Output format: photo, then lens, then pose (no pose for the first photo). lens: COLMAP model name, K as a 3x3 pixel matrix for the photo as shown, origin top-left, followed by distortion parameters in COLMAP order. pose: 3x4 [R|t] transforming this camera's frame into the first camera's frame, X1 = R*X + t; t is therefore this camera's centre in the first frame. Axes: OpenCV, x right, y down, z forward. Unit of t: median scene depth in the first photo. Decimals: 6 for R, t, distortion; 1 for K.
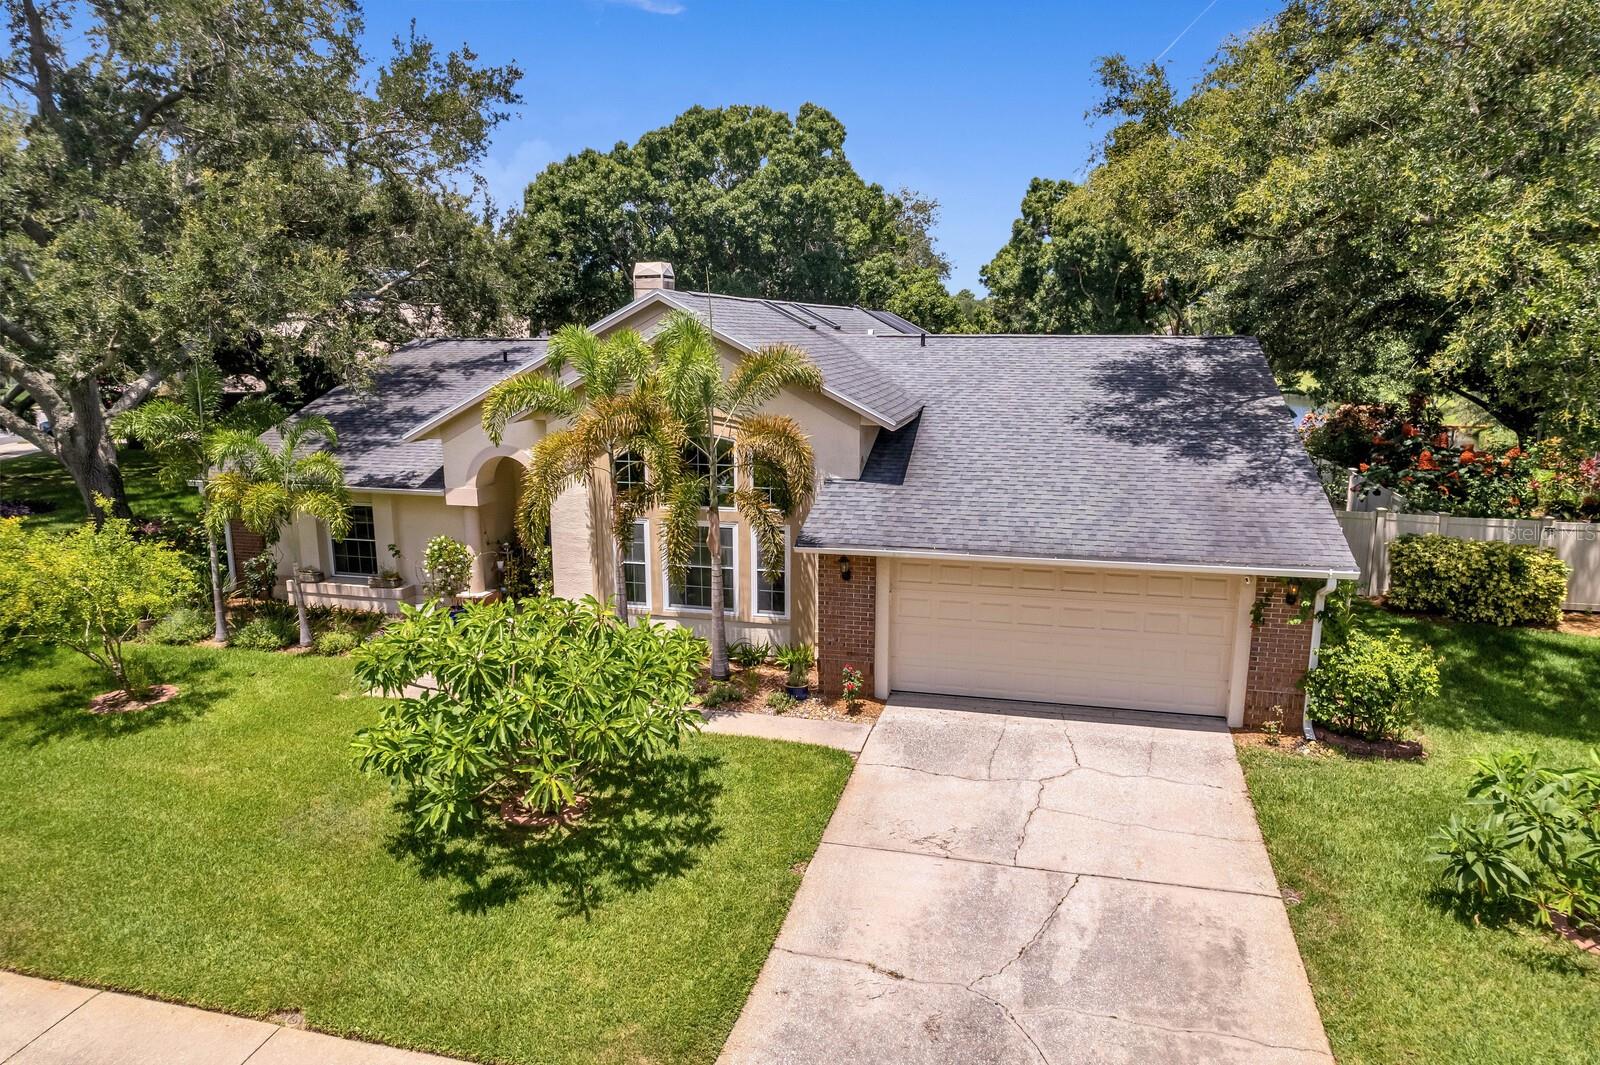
lens RADIAL K [[1023.5, 0, 800.0], [0, 1023.5, 532.5], [0, 0, 1]] dist [-0.078615, 0.068064]
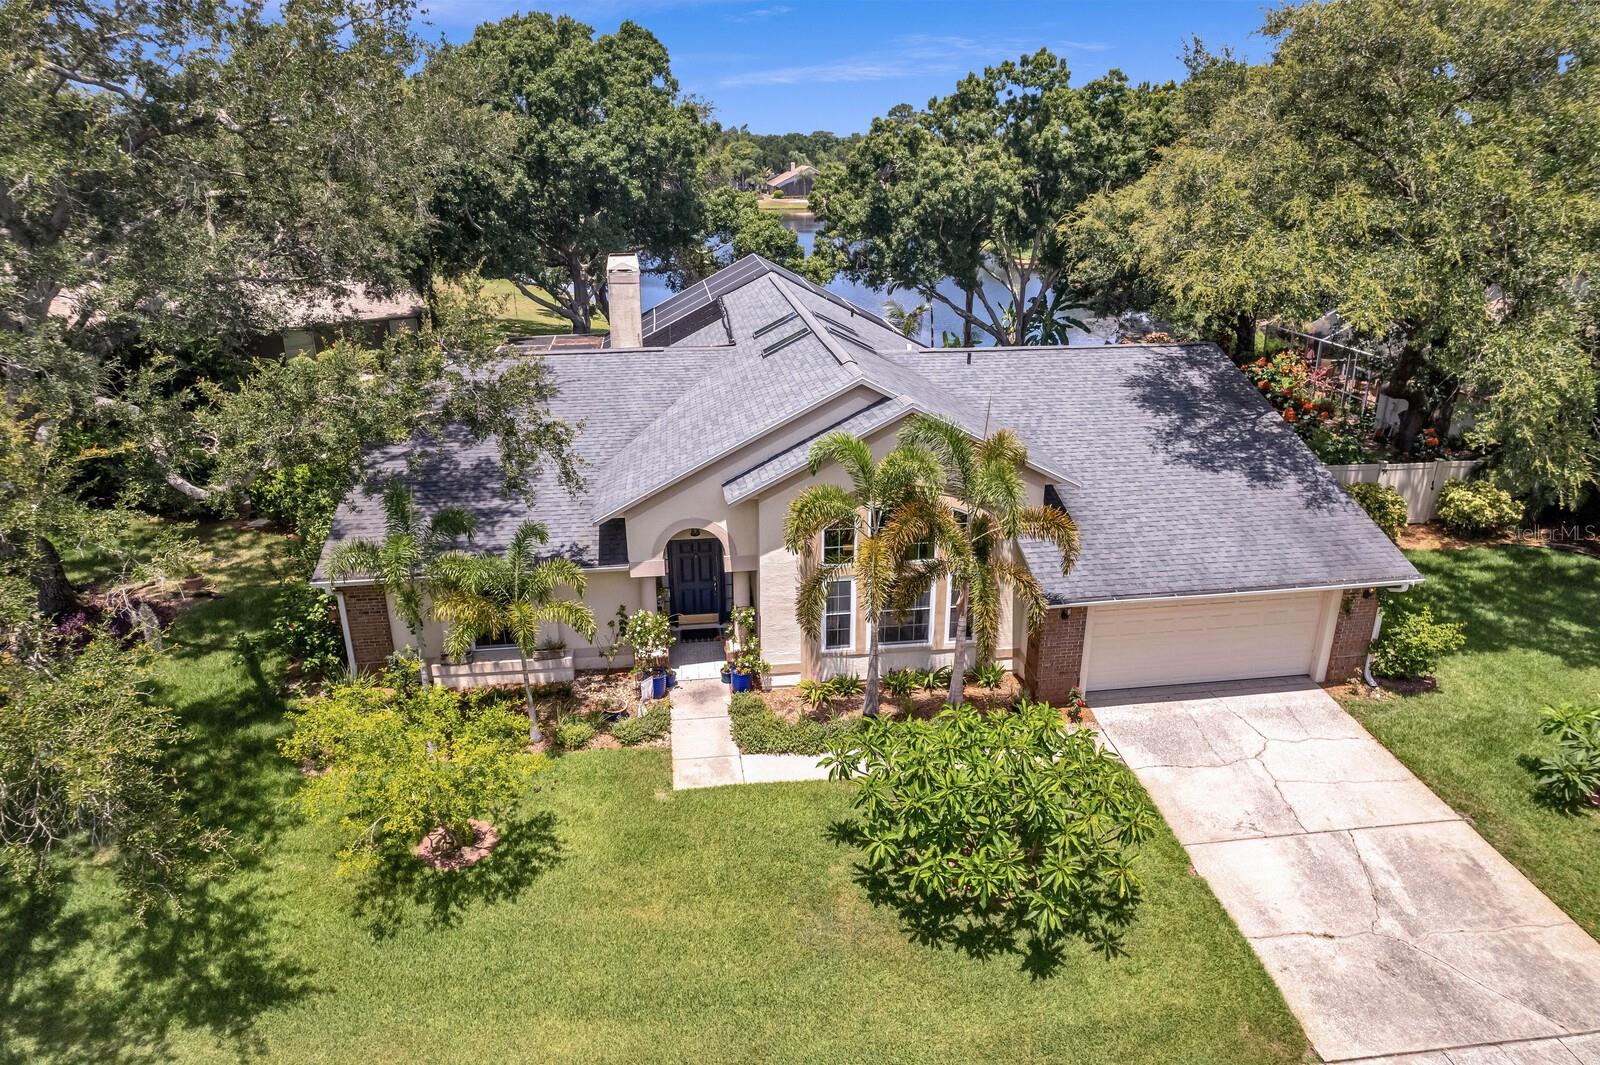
lens RADIAL K [[1023.5, 0, 800.0], [0, 1023.5, 532.5], [0, 0, 1]] dist [-0.078615, 0.068064]
pose [[0.930416, -0.132037, 0.341895, -0.612056], [0.075035, 0.981717, 0.174934, -0.274230], [-0.358742, -0.137107, 0.923313, -0.014593]]
